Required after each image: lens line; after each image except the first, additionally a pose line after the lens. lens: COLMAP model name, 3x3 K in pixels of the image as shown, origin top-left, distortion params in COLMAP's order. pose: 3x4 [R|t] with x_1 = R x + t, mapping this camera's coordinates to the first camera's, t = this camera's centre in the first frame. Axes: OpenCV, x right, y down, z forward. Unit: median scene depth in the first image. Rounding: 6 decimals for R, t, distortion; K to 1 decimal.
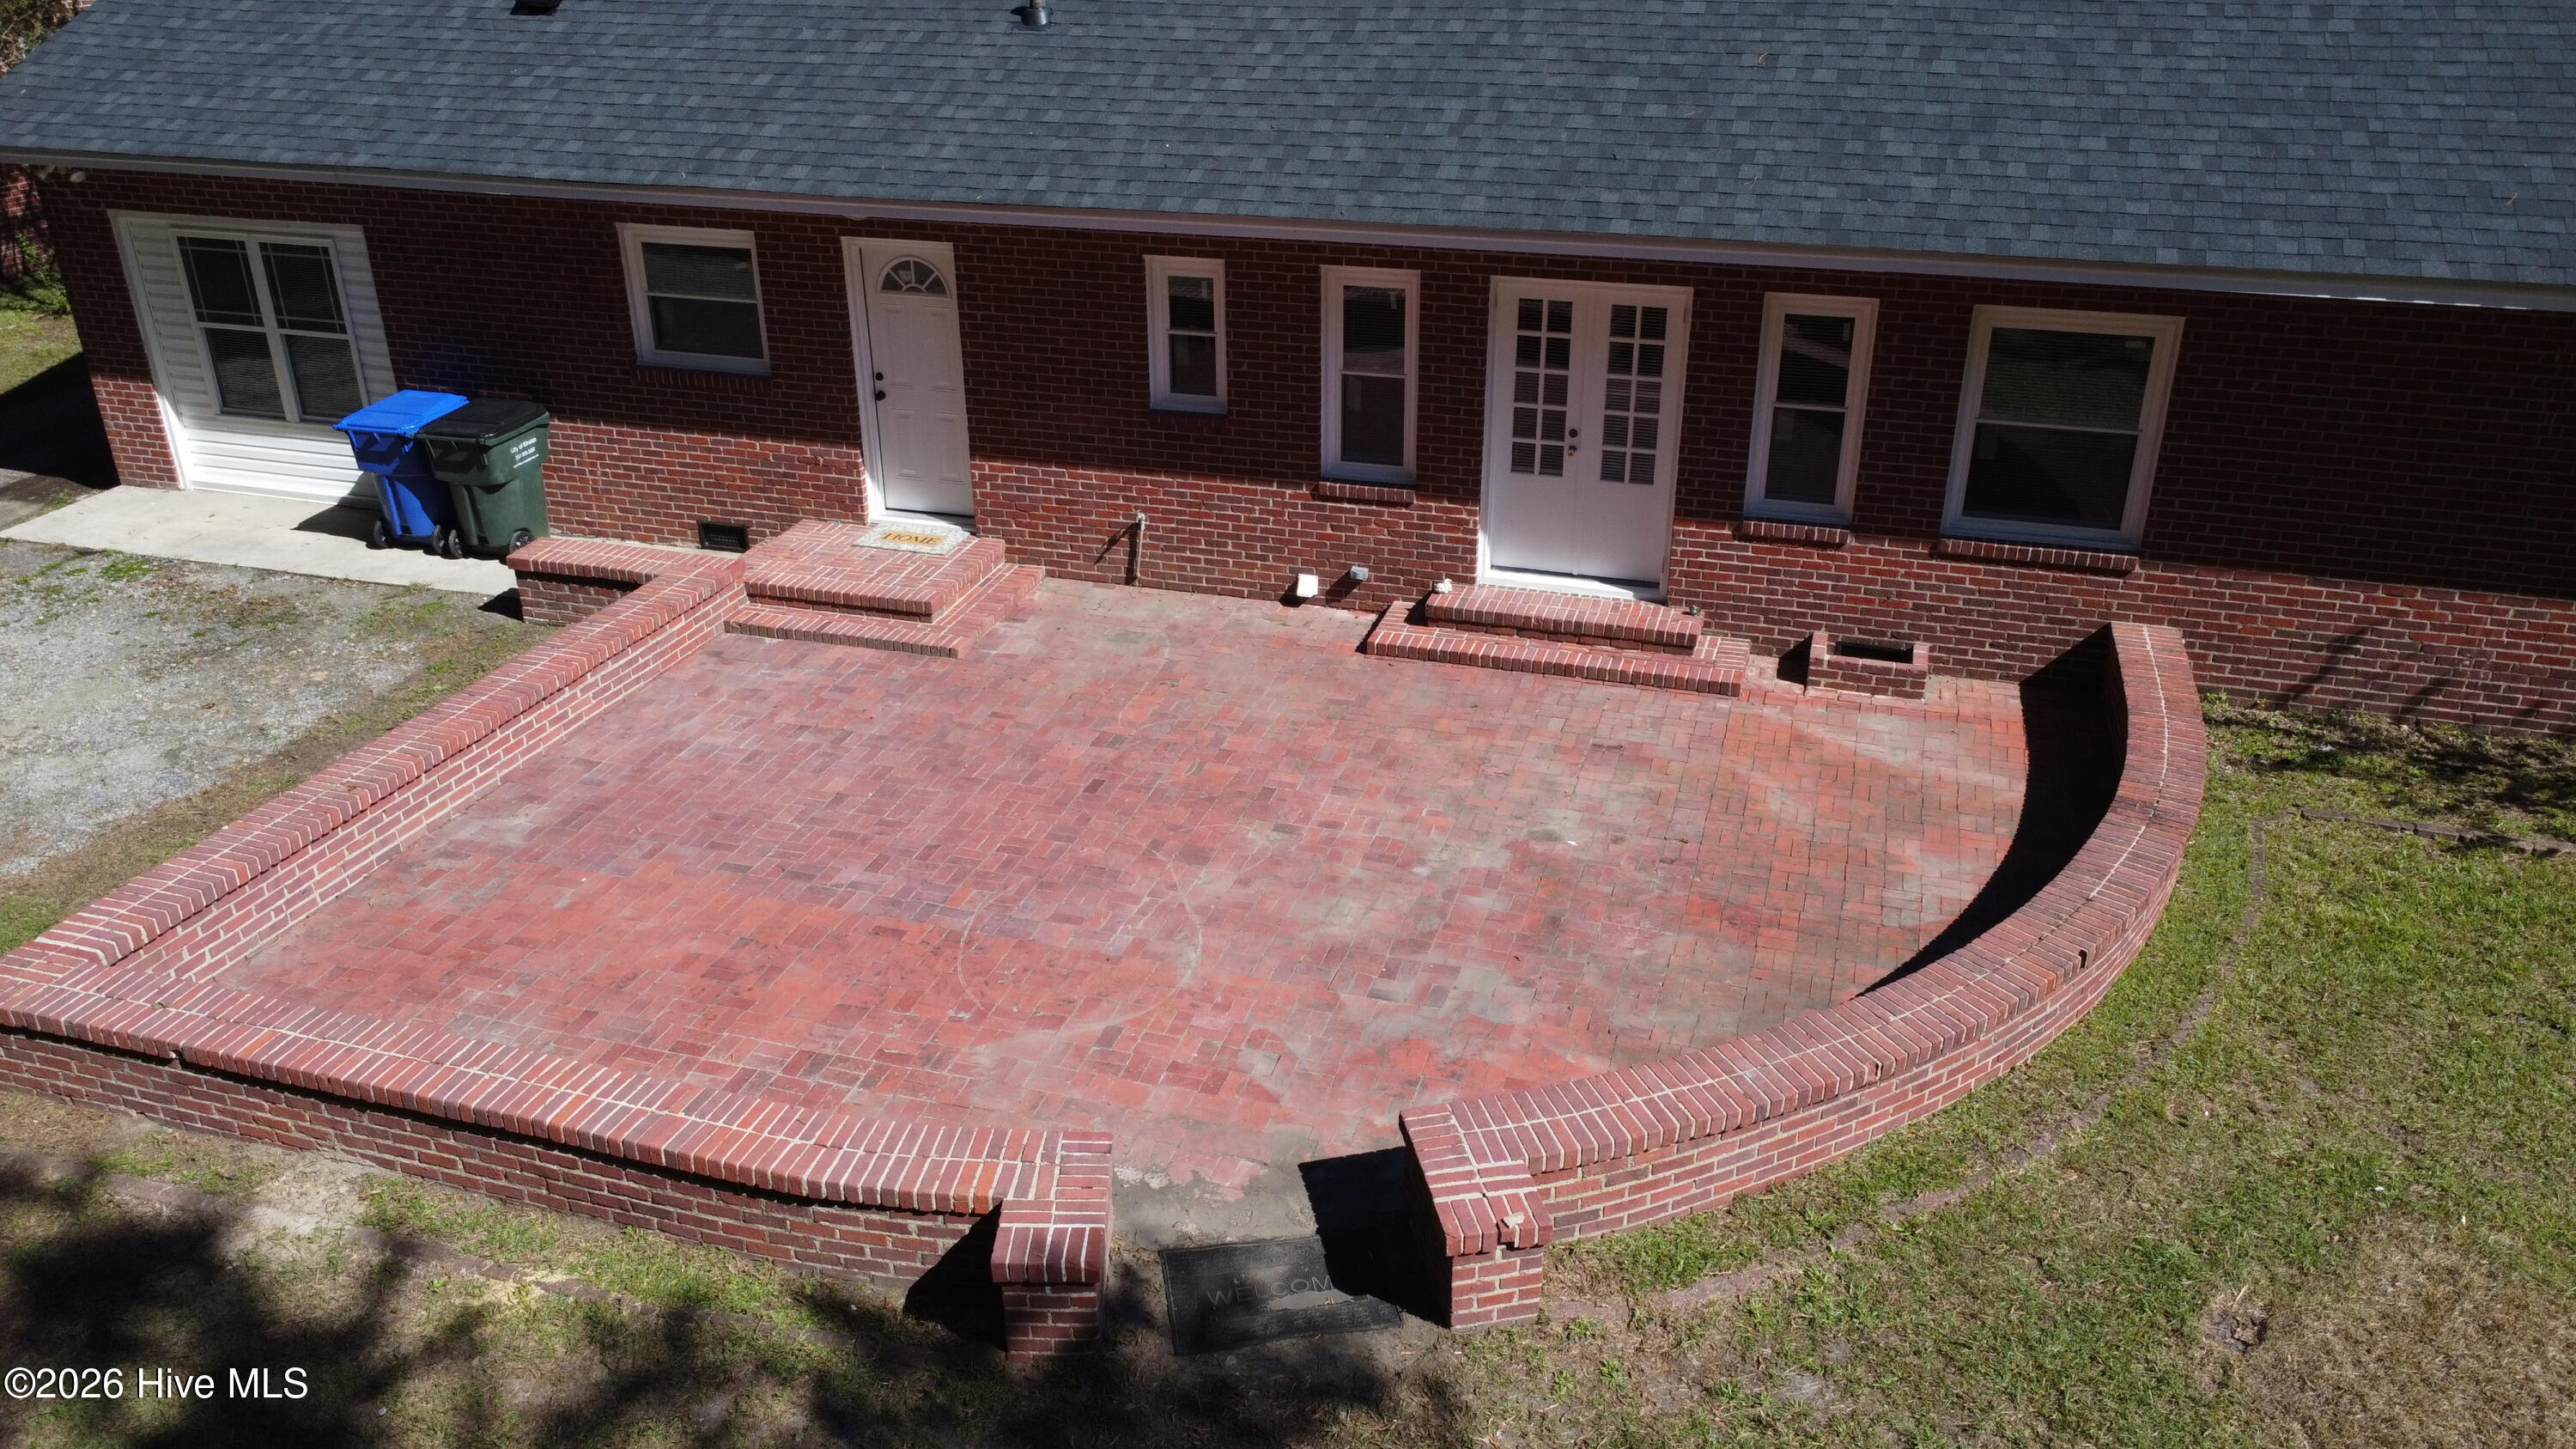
lens RADIAL K [[1945.4, 0, 1279.3], [0, 1945.4, 704.4], [0, 0, 1]] dist [0.007406, -0.007619]
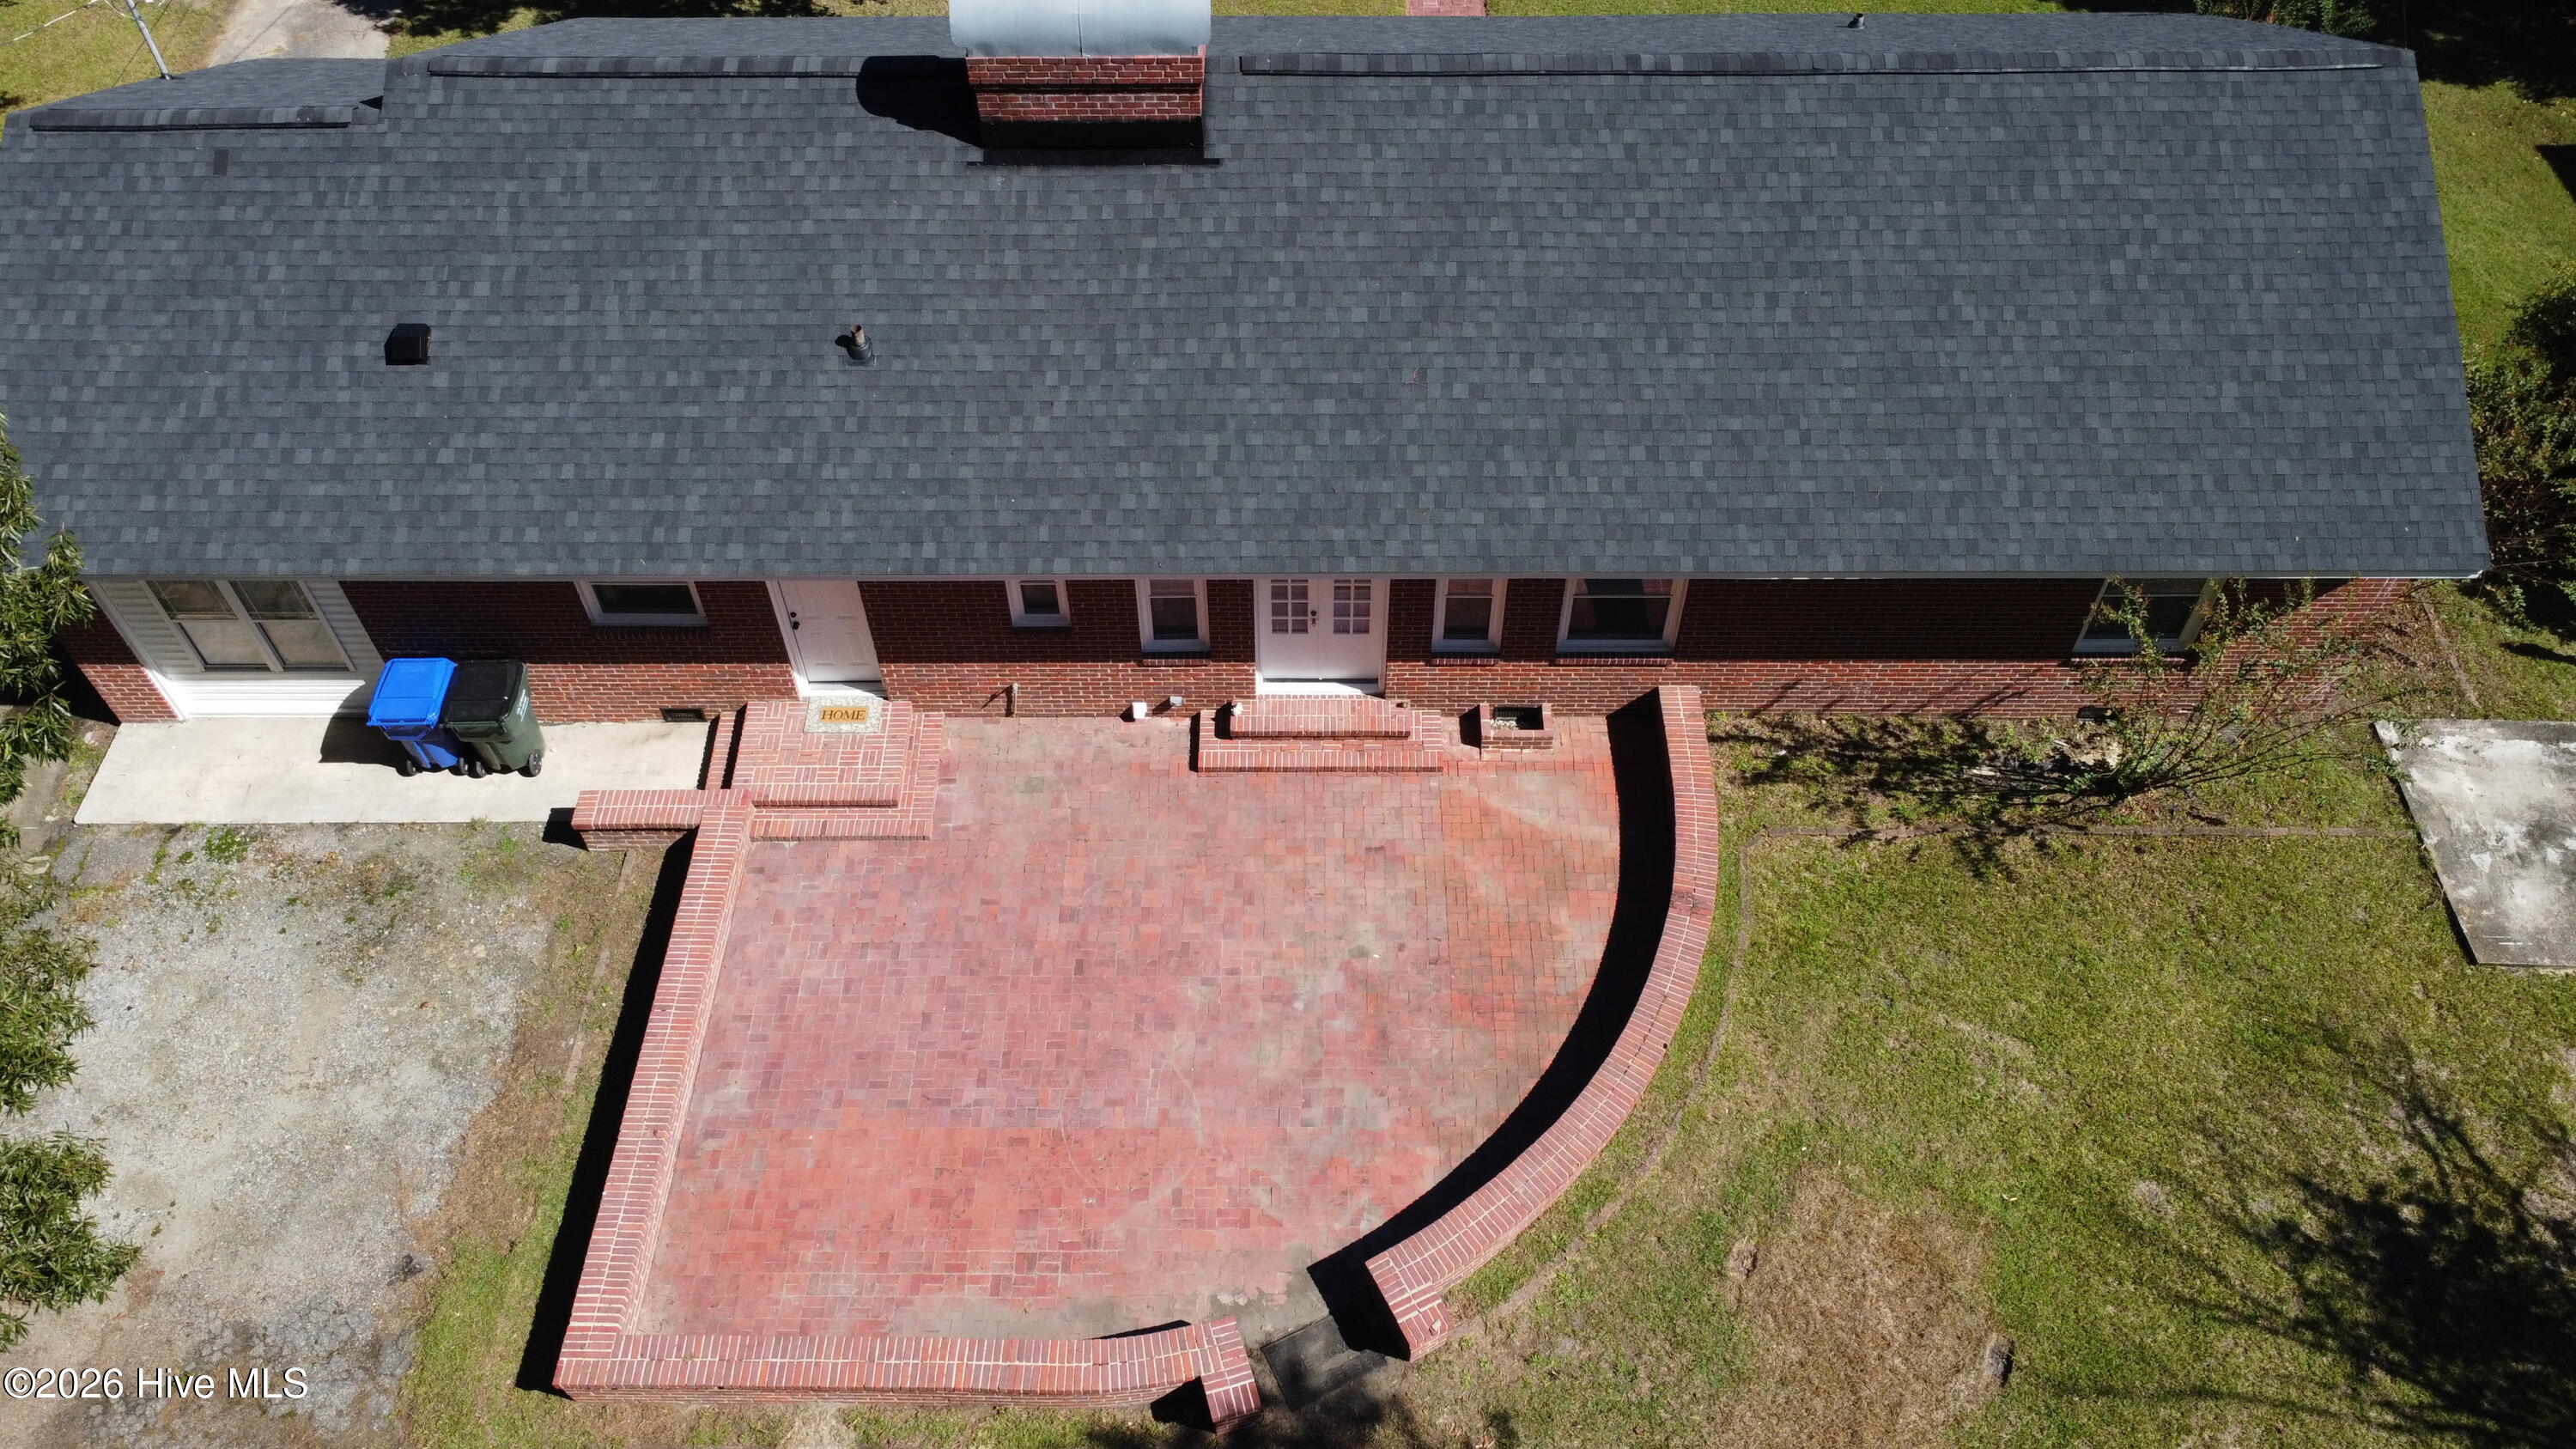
lens RADIAL K [[1945.4, 0, 1274.7], [0, 1945.4, 726.3], [0, 0, 1]] dist [0.007406, -0.007619]
pose [[0.958689, -0.225171, 0.173821, -0.156453], [0.129080, 0.888890, 0.439560, -0.732442], [-0.253484, -0.398965, 0.881234, -0.334012]]
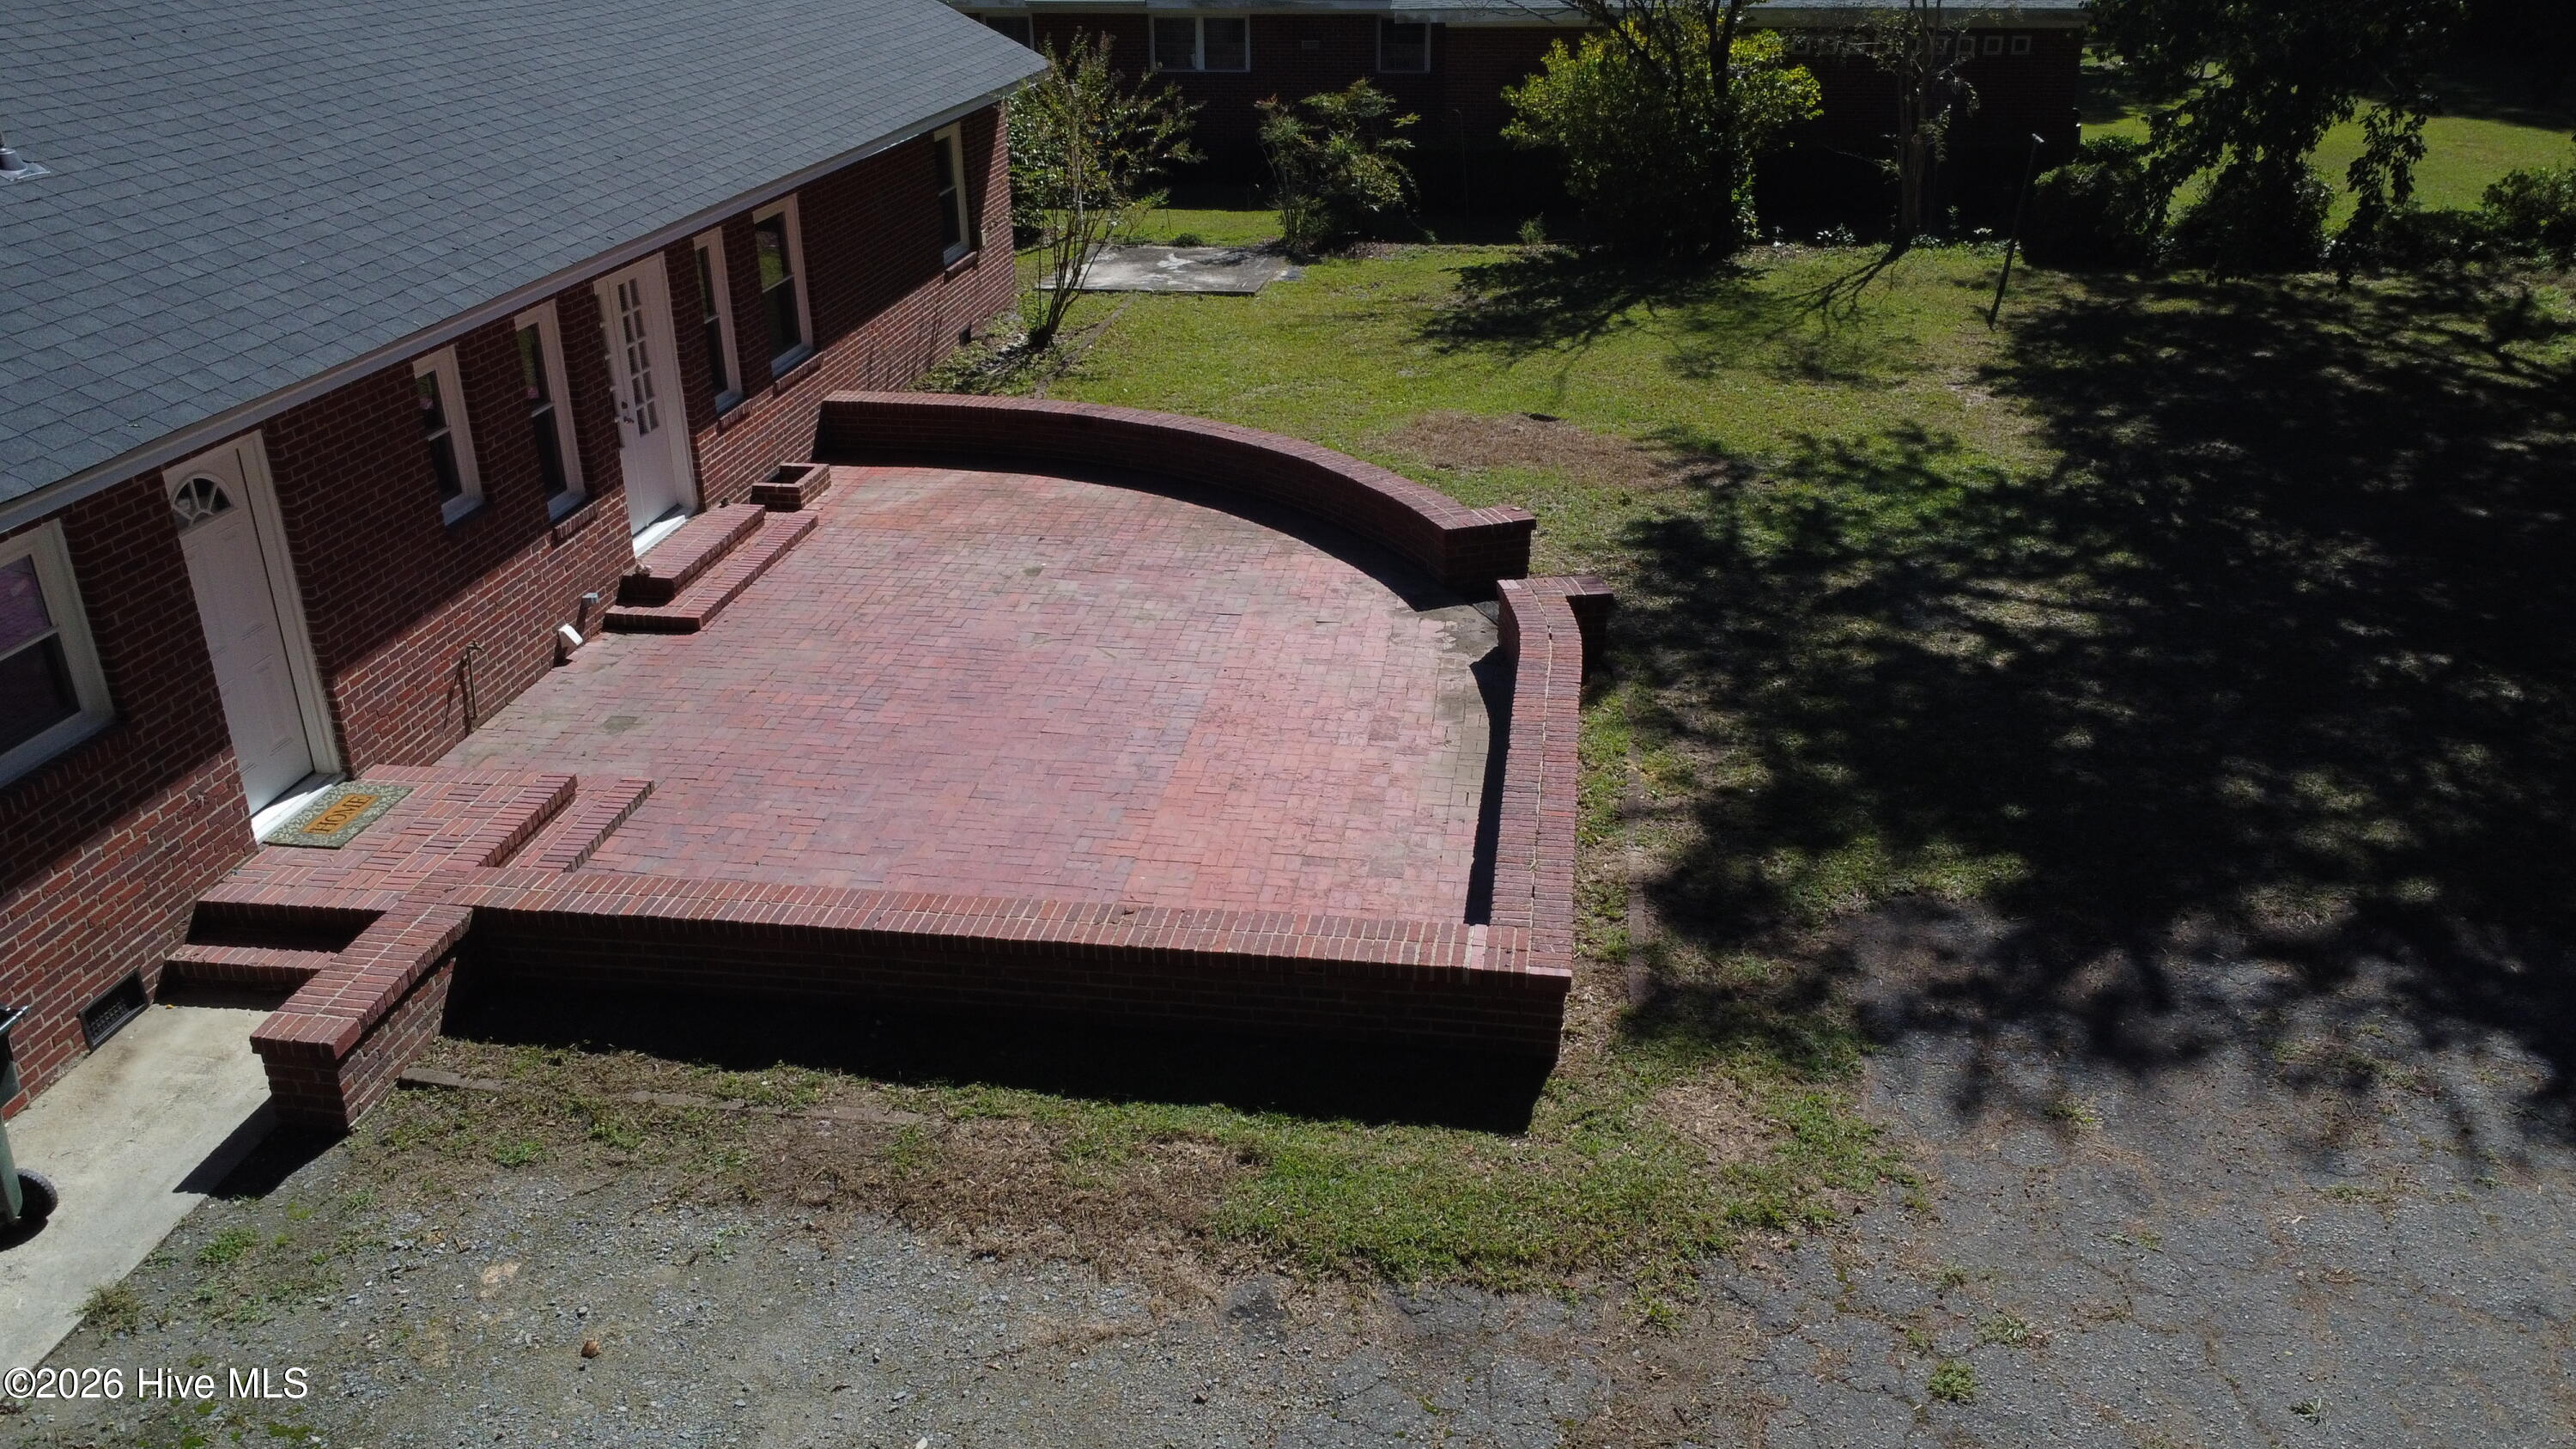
lens RADIAL K [[1945.4, 0, 1289.4], [0, 1945.4, 711.5], [0, 0, 1]] dist [0.007406, -0.007619]
pose [[-0.160385, -0.390657, 0.906457, -1.062512], [0.430851, 0.798531, 0.420376, -0.318718], [-0.888057, 0.457969, 0.040243, 0.700601]]
